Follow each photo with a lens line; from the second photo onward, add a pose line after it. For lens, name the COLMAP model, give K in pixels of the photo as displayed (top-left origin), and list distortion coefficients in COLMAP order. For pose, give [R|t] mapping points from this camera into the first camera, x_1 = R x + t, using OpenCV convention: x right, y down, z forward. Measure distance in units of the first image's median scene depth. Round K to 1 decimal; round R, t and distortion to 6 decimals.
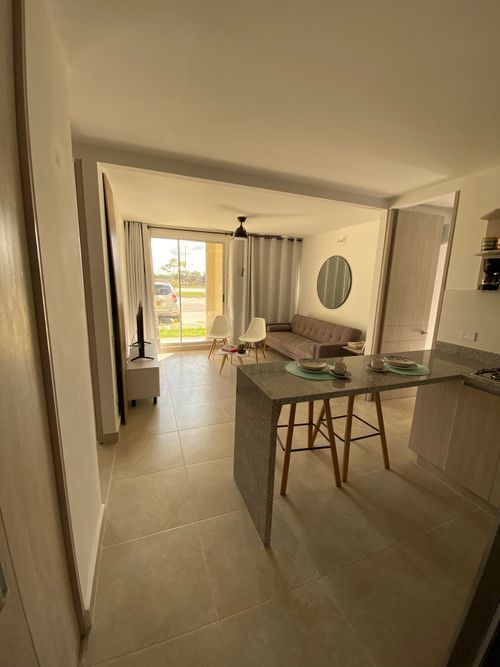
lens RADIAL K [[268.6, 0, 250.0], [0, 268.6, 333.5], [0, 0, 1]] dist [0.017705, -0.020241]
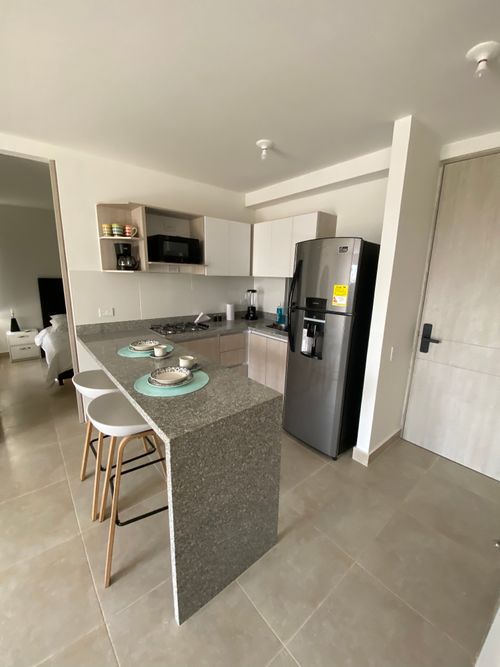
lens RADIAL K [[268.6, 0, 250.0], [0, 268.6, 333.5], [0, 0, 1]] dist [0.017705, -0.020241]
pose [[-0.334913, -0.239472, 0.911310, -0.204658], [0.150395, 0.941180, 0.302592, -0.077801], [-0.930169, 0.238398, -0.279198, 0.387762]]
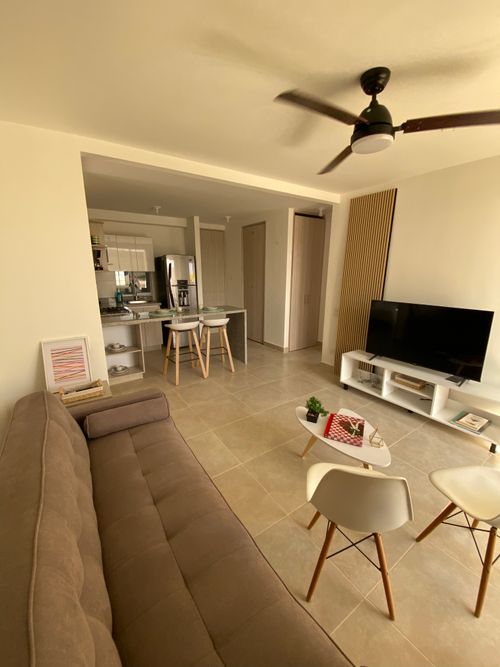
lens RADIAL K [[267.2, 0, 250.7], [0, 267.2, 331.8], [0, 0, 1]] dist [0.029739, -0.023670]
pose [[-0.972341, 0.018390, -0.232839, 0.171898], [-0.079035, 0.912181, 0.402093, -0.240005], [0.219786, 0.409374, -0.885498, 1.217577]]
